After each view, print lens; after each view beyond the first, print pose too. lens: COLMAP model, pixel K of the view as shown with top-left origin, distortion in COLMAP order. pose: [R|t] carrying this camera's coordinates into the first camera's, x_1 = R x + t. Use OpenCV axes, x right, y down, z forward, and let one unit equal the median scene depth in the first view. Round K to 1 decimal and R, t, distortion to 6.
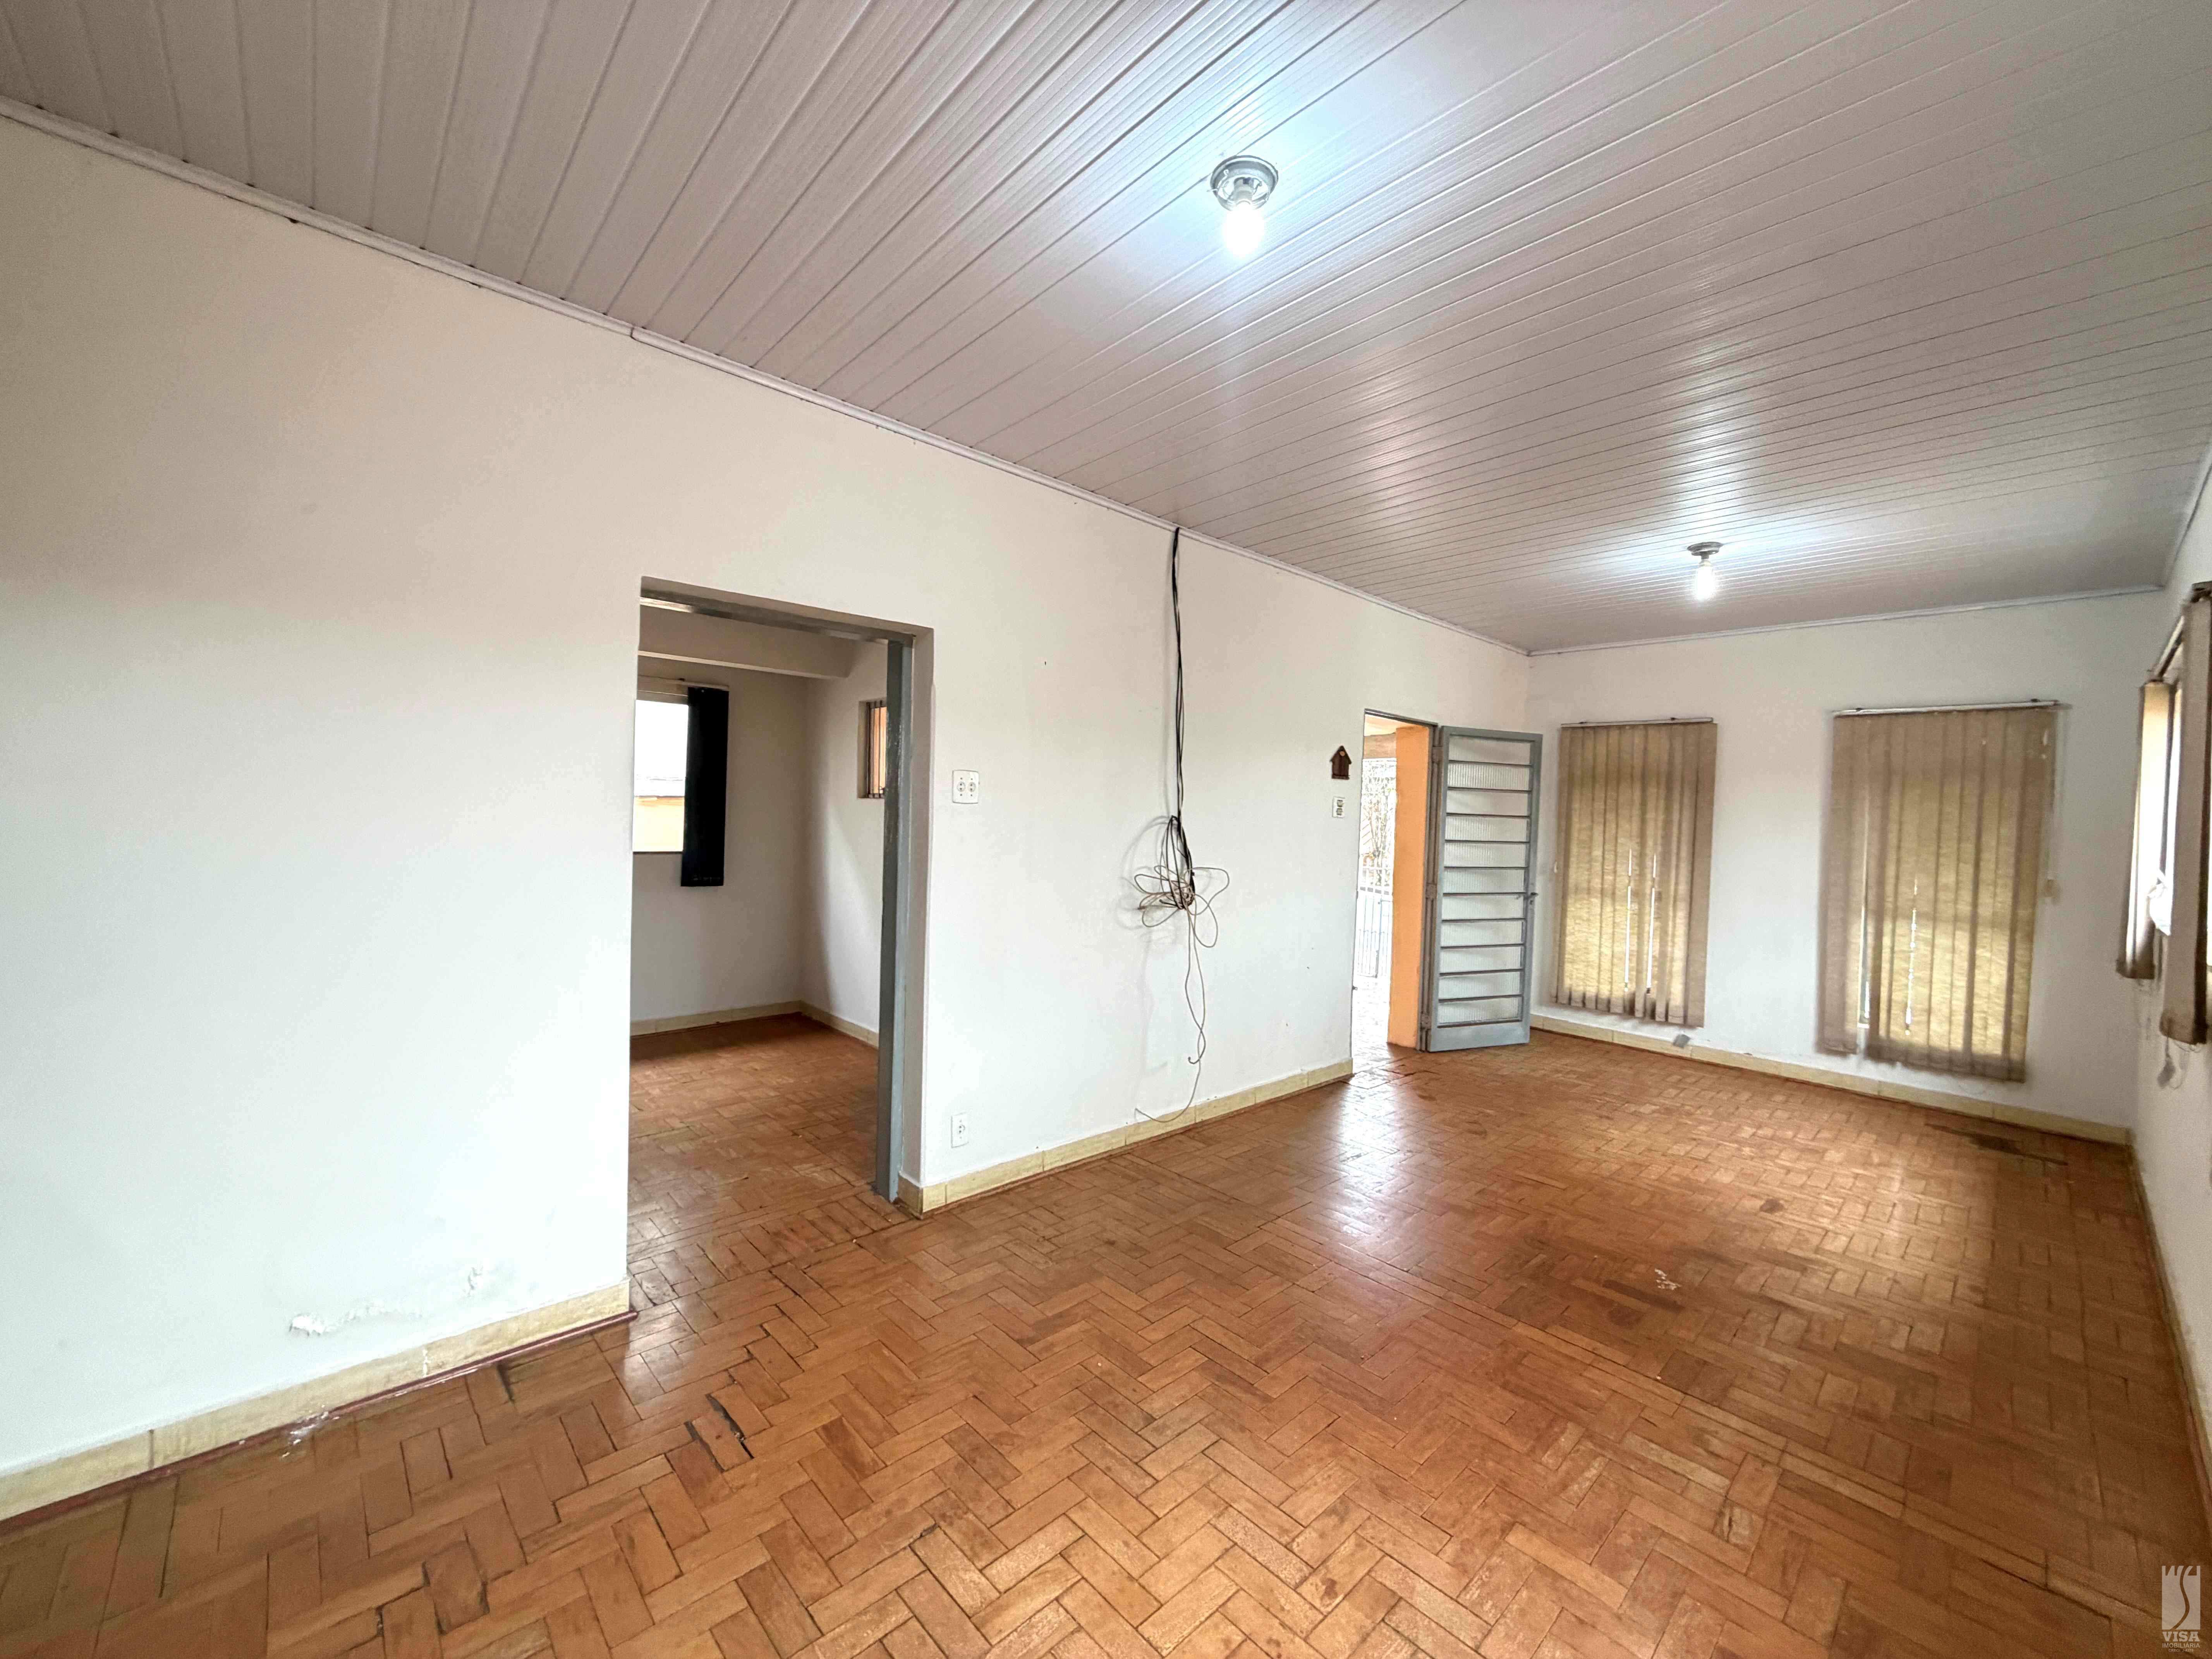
lens RADIAL K [[875.8, 0, 1102.7], [0, 875.8, 836.7], [0, 0, 1]] dist [-0.000021, -0.000055]
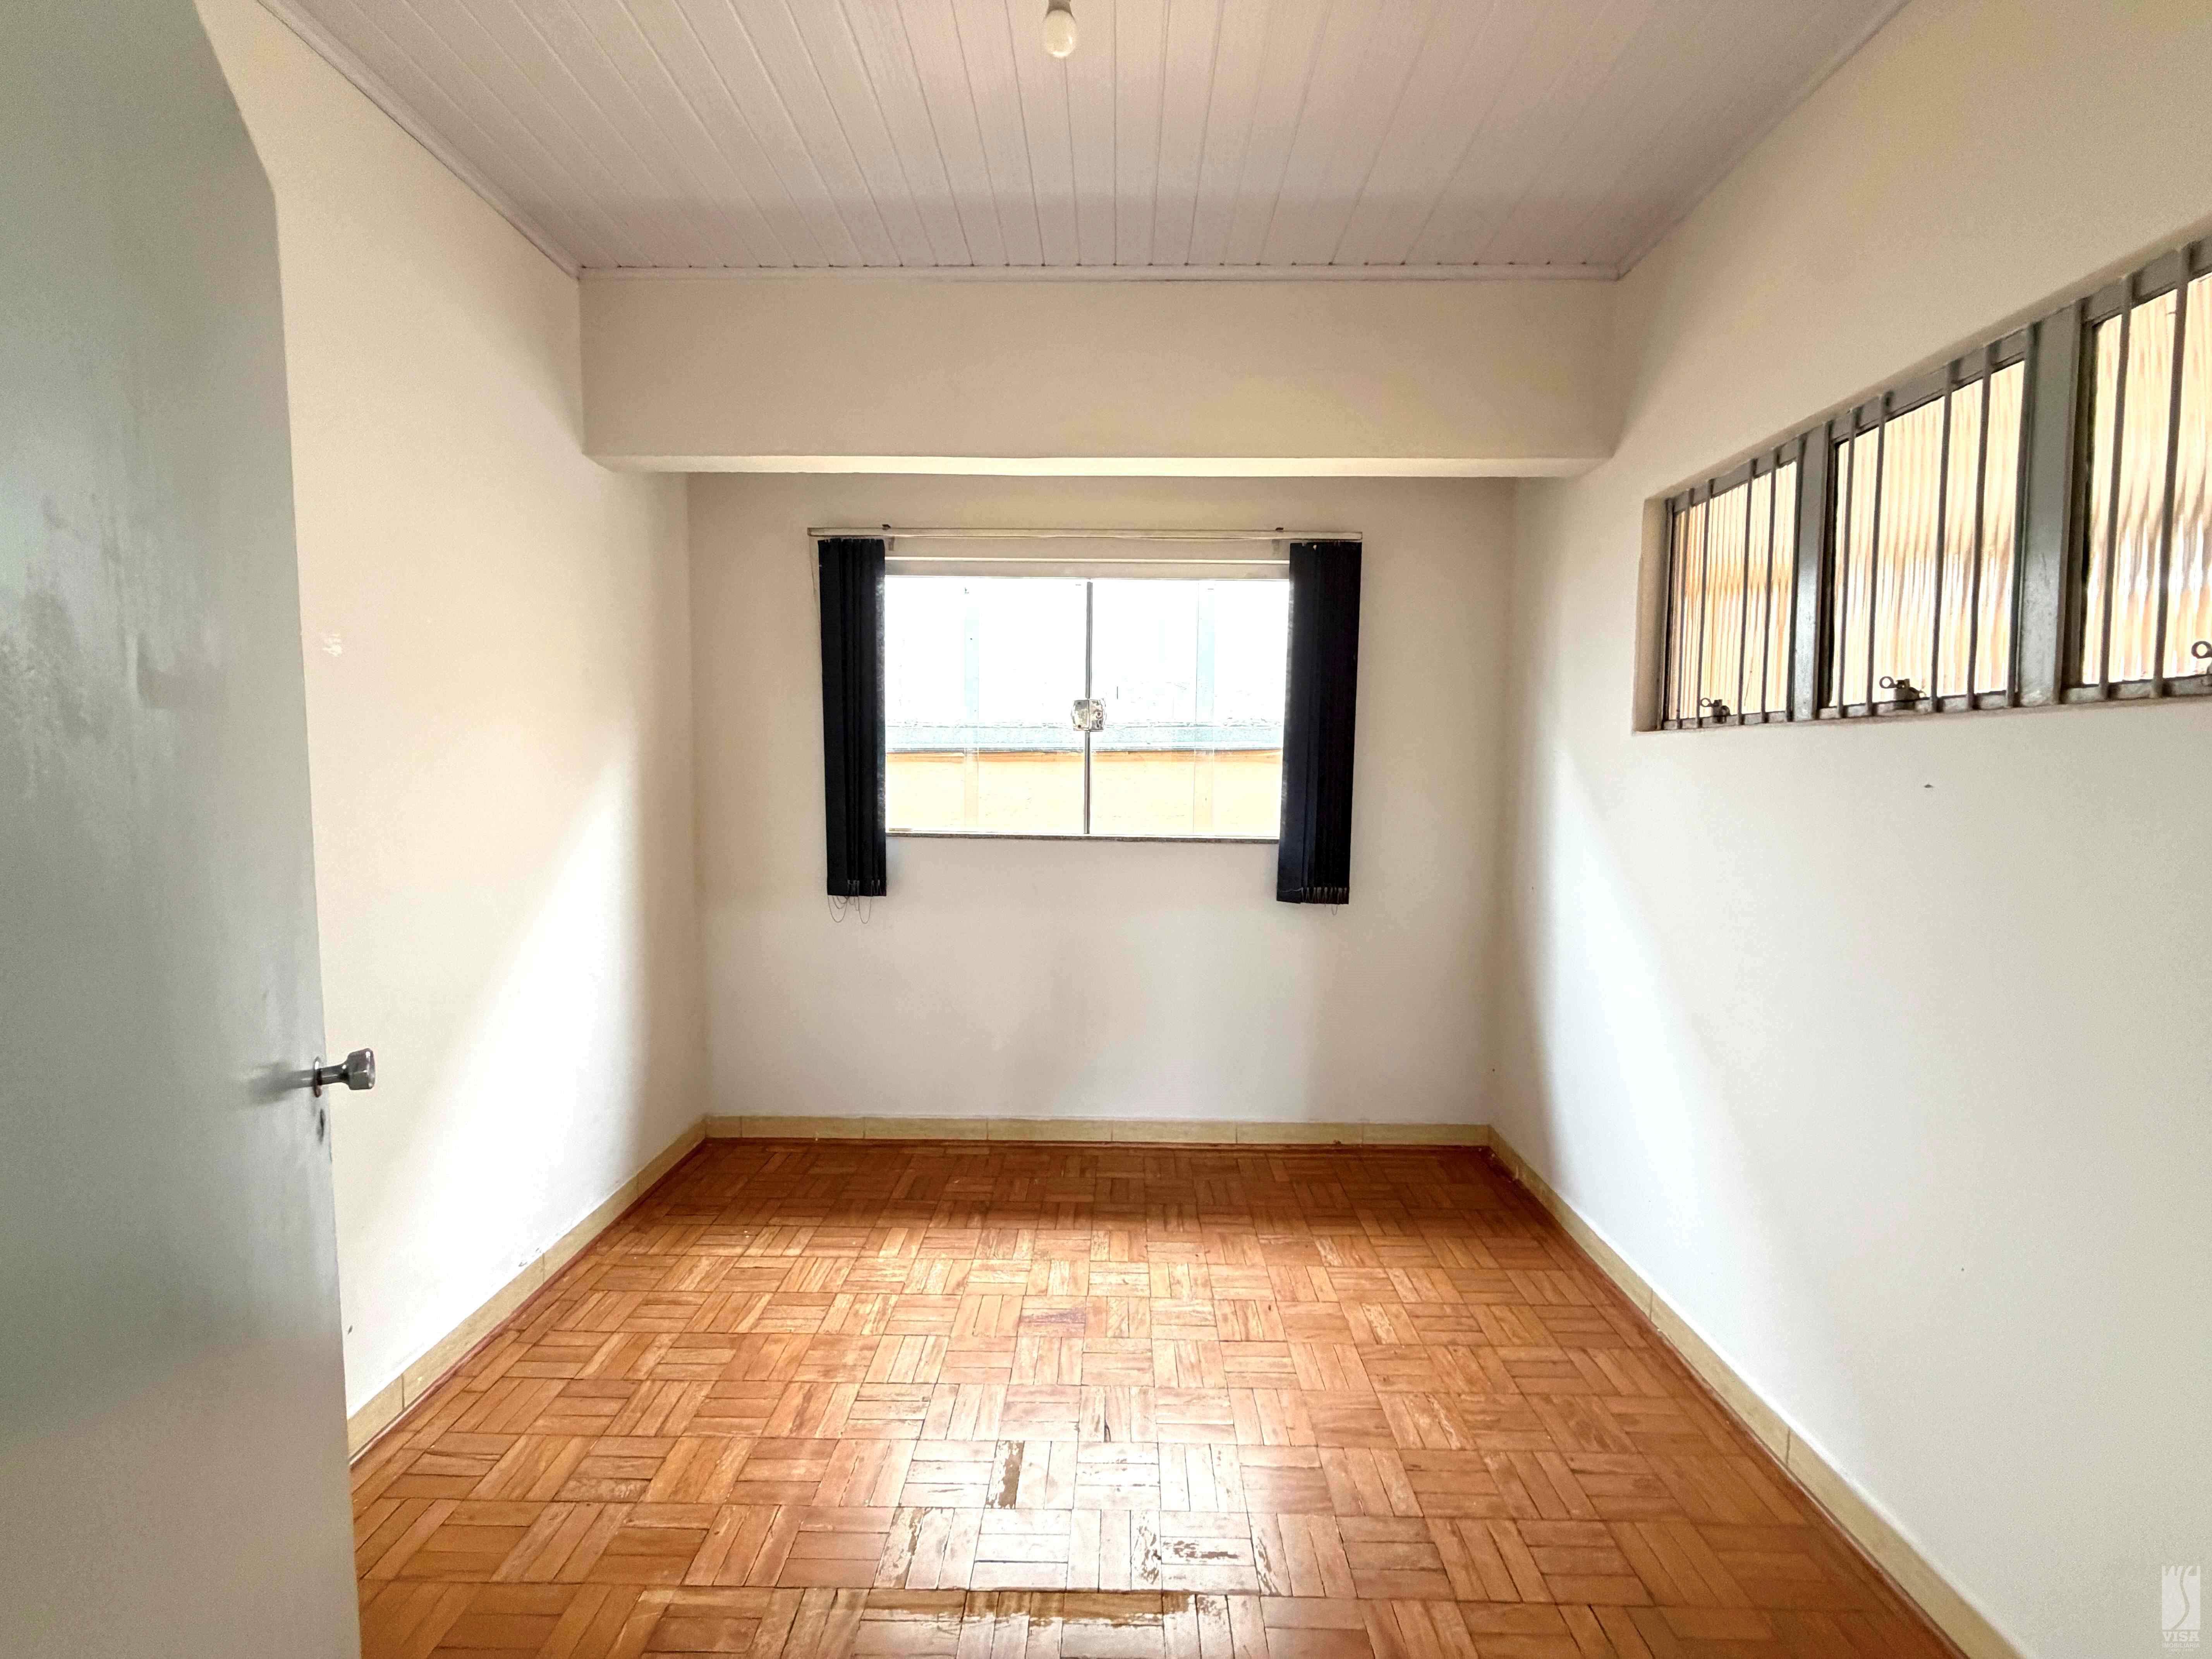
lens RADIAL K [[875.8, 0, 1107.7], [0, 875.8, 826.2], [0, 0, 1]] dist [-0.000021, -0.000055]
pose [[0.728458, 0.021785, -0.684744, -0.245155], [-0.011547, 0.999743, 0.019522, -0.003474], [0.684993, -0.006314, 0.728522, 0.725963]]
